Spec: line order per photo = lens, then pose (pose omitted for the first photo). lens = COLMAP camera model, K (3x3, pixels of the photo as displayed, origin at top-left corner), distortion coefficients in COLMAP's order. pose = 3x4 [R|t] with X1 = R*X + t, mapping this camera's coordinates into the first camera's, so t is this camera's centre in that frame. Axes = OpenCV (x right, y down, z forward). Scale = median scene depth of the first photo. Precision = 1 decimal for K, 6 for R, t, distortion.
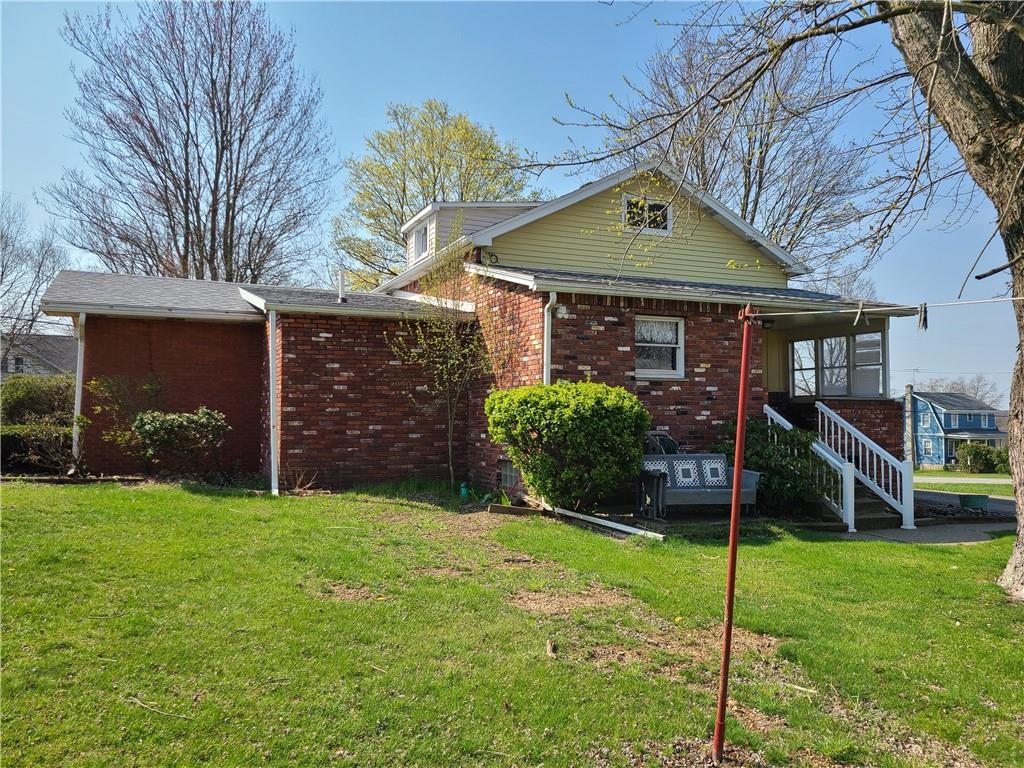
lens RADIAL K [[760.1, 0, 512.0], [0, 760.1, 384.0], [0, 0, 1]] dist [0.006036, 0.000870]
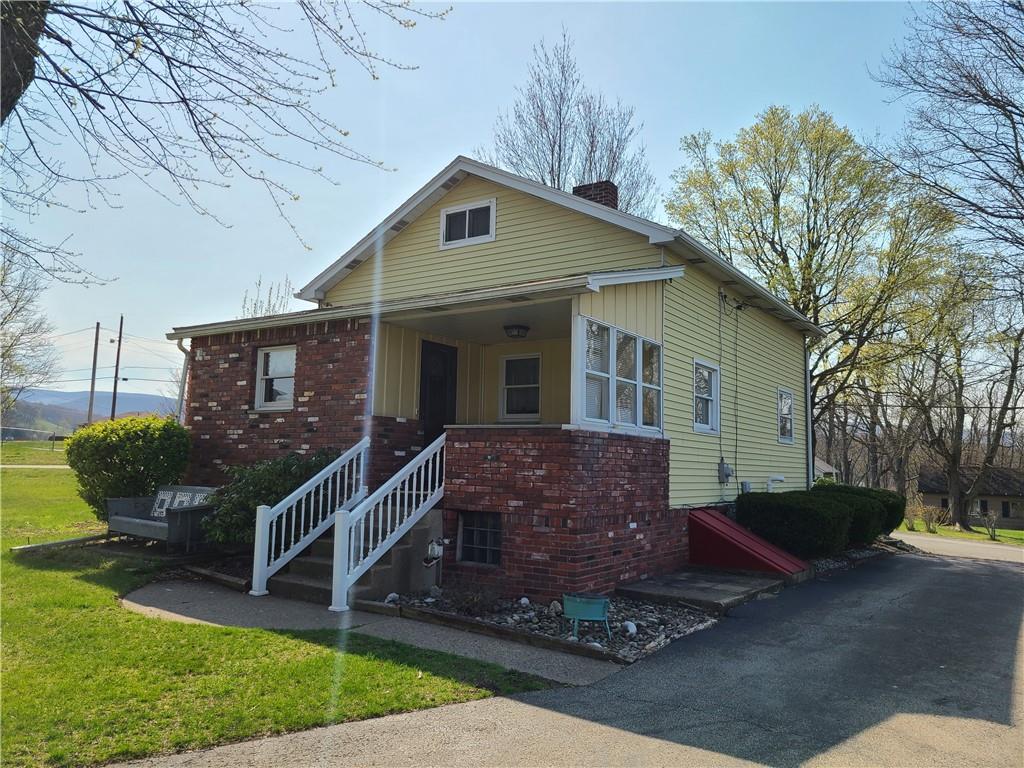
lens RADIAL K [[760.1, 0, 512.0], [0, 760.1, 384.0], [0, 0, 1]] dist [0.006036, 0.000870]
pose [[0.554676, -0.078279, -0.828376, 1.139457], [0.011563, 0.996194, -0.086395, 0.044811], [0.831986, 0.038342, 0.553470, 0.708679]]
